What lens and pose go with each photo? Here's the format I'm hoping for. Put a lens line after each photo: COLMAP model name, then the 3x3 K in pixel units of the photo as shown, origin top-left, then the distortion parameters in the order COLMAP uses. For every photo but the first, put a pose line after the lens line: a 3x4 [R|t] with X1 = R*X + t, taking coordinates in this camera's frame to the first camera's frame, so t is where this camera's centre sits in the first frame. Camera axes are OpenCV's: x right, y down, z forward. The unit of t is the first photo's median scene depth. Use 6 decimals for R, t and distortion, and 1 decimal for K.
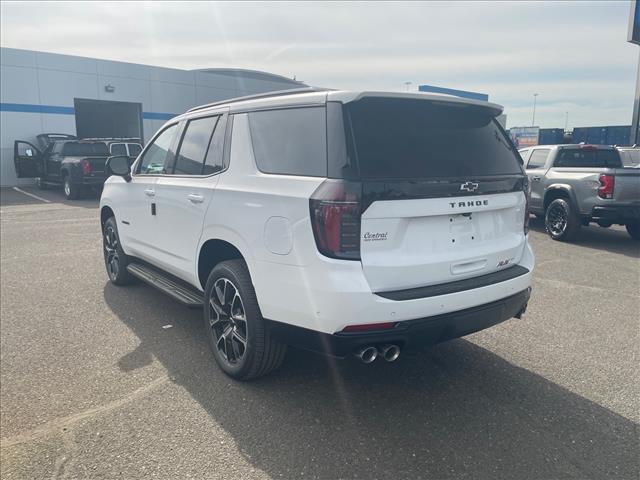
lens RADIAL K [[490.5, 0, 320.6], [0, 490.5, 236.9], [0, 0, 1]] dist [0.033442, -0.040569]
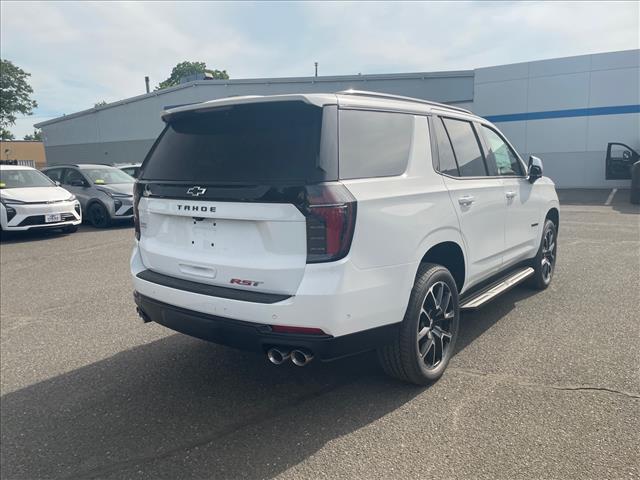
lens RADIAL K [[490.5, 0, 317.5], [0, 490.5, 237.6], [0, 0, 1]] dist [0.033442, -0.040569]
pose [[0.274536, 0.126446, -0.953227, 0.825822], [-0.127616, 0.987339, 0.094216, -0.082945], [0.953071, 0.095781, 0.287197, 0.586416]]
